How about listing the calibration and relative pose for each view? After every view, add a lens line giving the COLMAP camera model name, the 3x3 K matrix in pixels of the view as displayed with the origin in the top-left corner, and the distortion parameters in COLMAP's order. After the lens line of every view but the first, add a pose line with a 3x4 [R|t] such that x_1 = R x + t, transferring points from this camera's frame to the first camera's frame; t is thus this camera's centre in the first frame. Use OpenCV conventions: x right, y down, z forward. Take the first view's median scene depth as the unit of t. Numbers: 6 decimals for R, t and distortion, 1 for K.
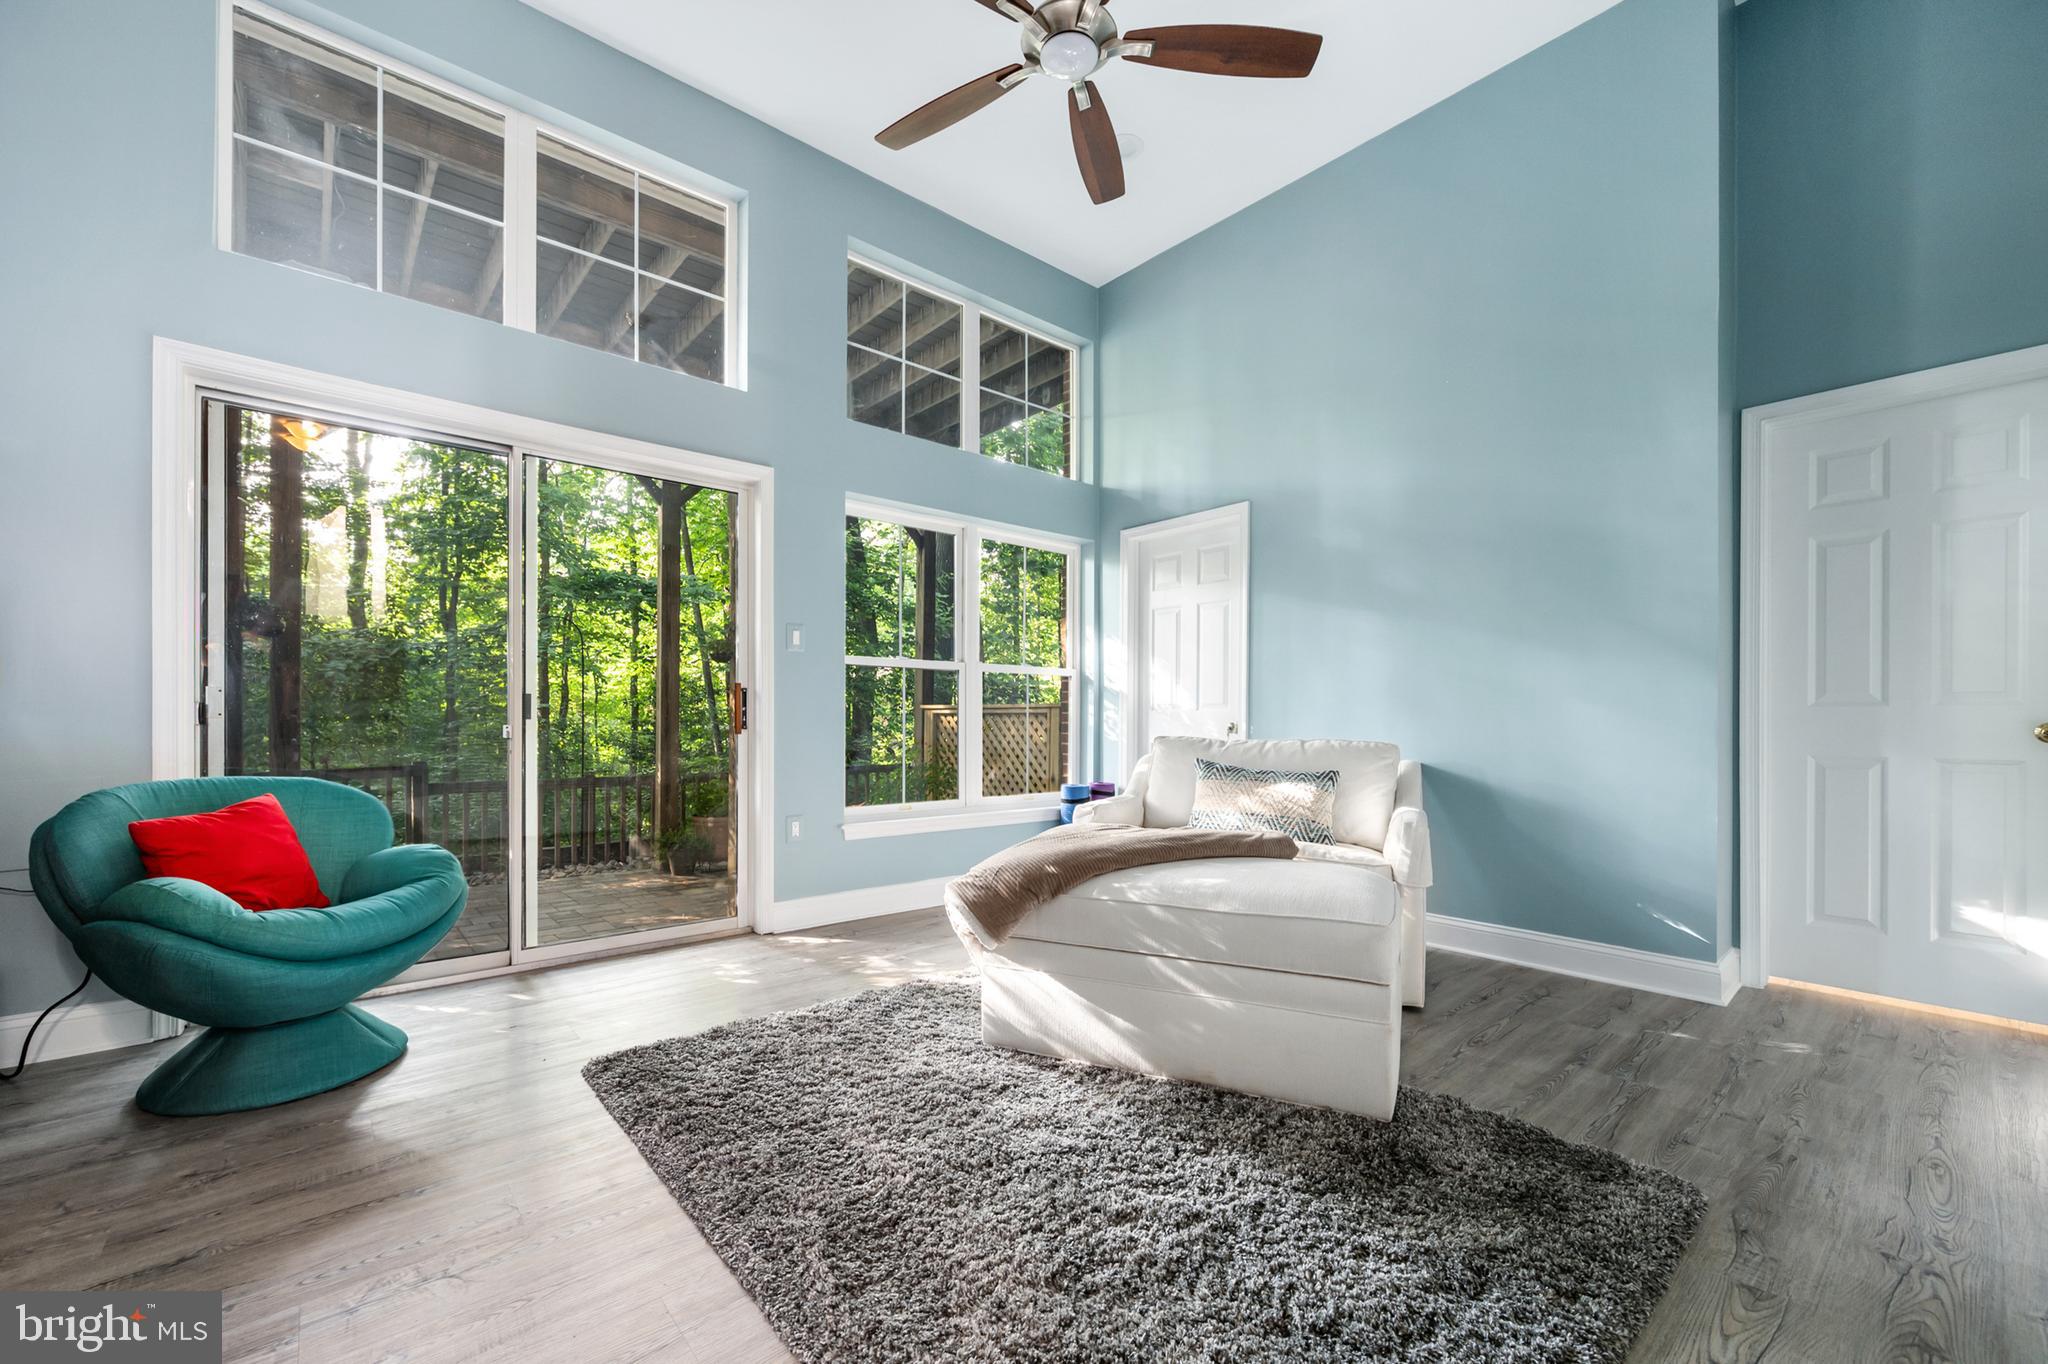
lens RADIAL K [[818.8, 0, 1029.9], [0, 818.8, 719.2], [0, 0, 1]] dist [-0.000027, 0.001452]
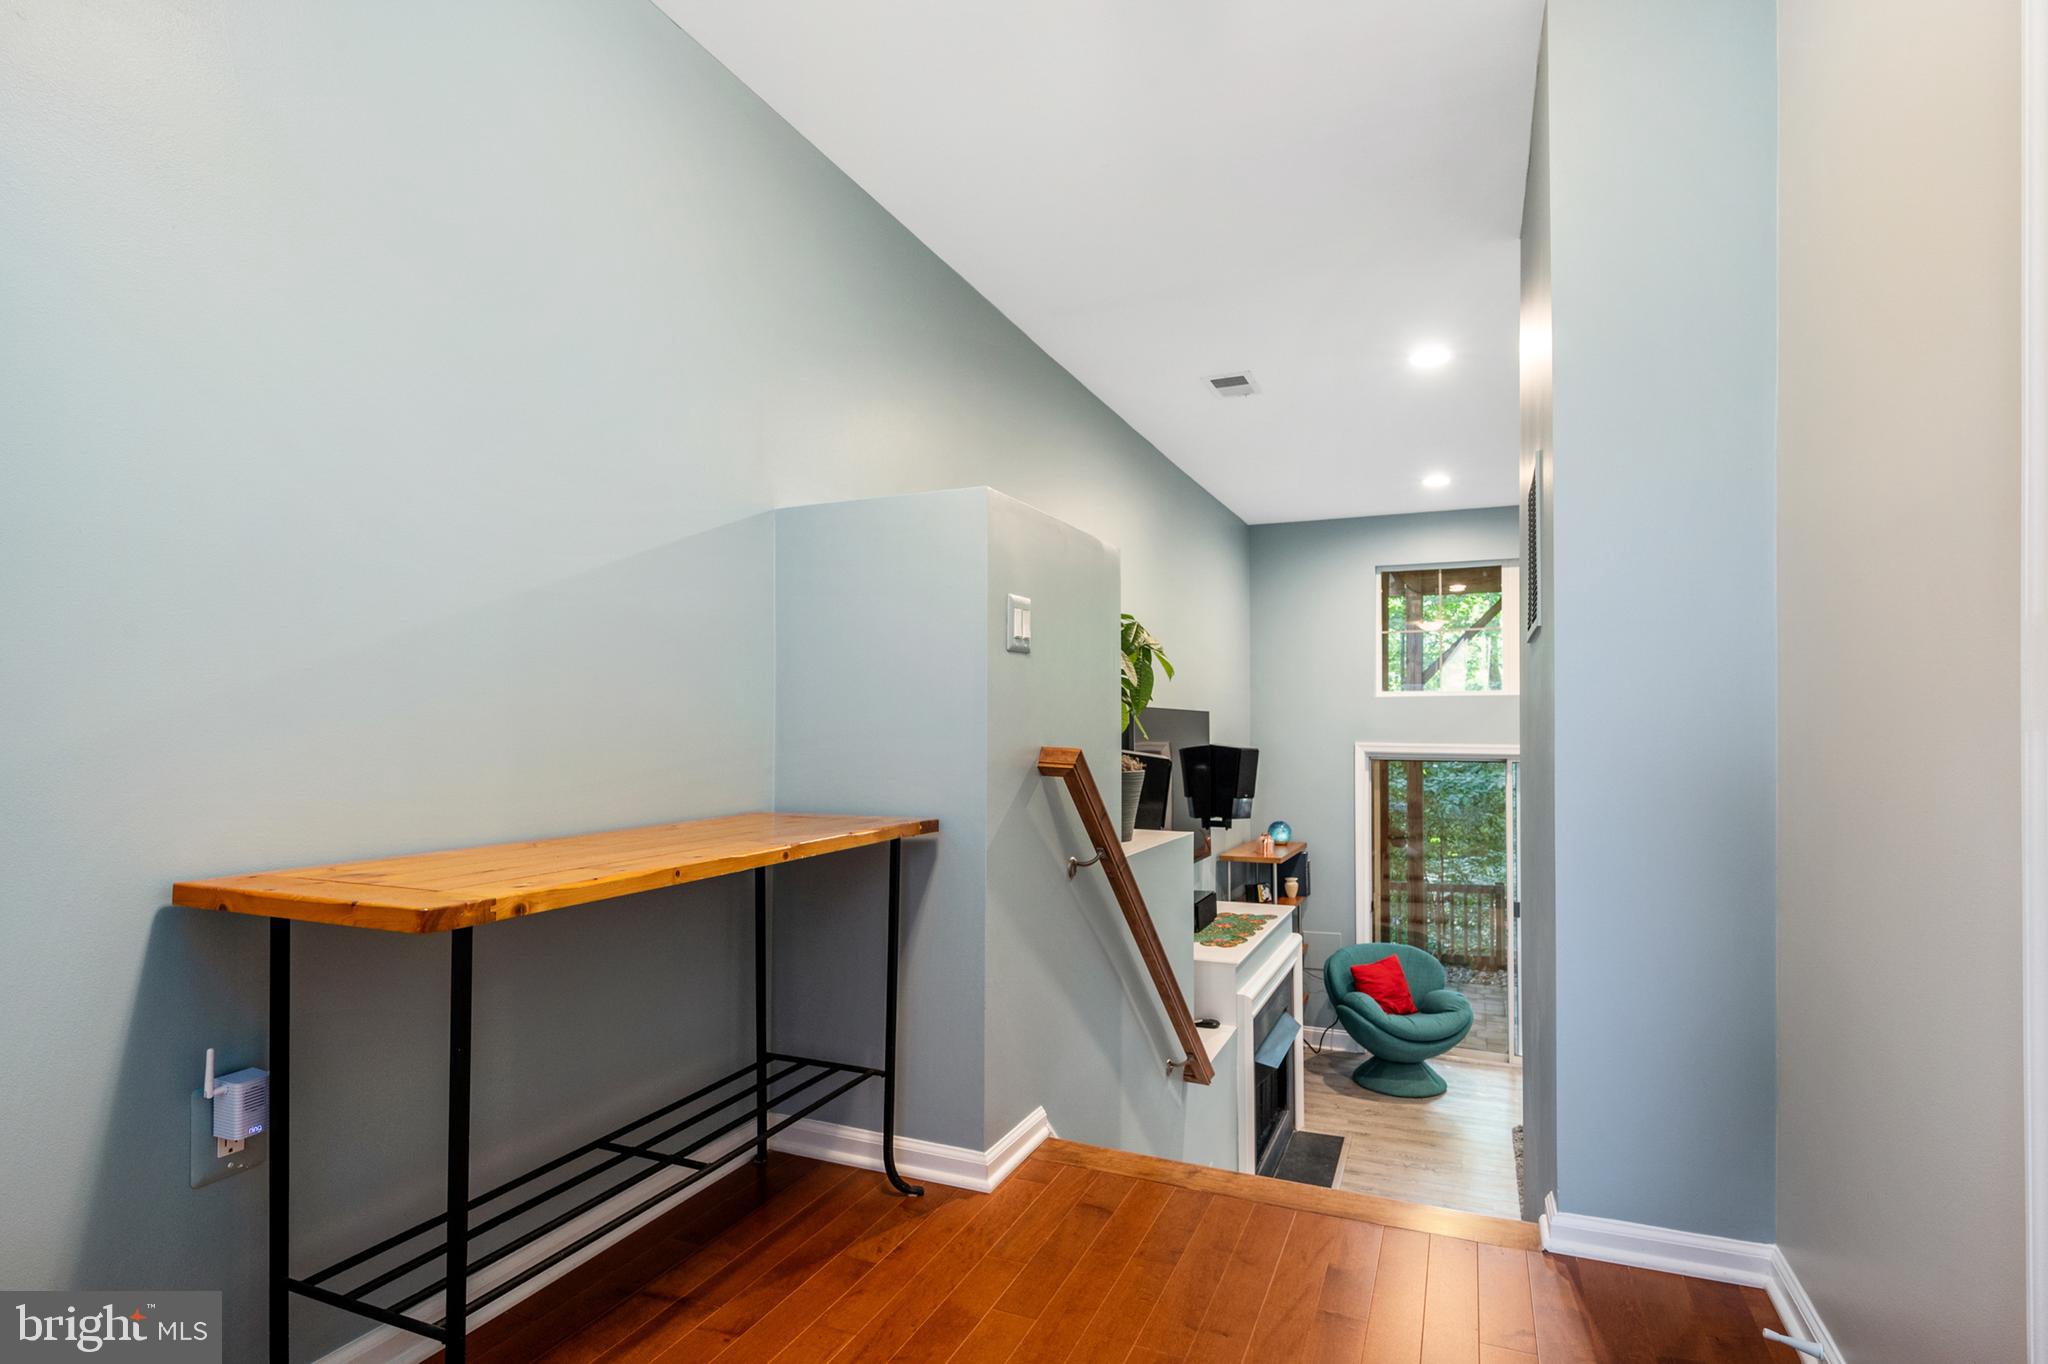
lens RADIAL K [[1057.6, 0, 1022.8], [0, 1057.6, 690.0], [0, 0, 1]] dist [0.000219, 0.000010]
pose [[0.436139, -0.028384, -0.899432, 1.224640], [0.003900, 0.999553, -0.029652, -0.542168], [0.899871, 0.009425, 0.436054, -1.155986]]
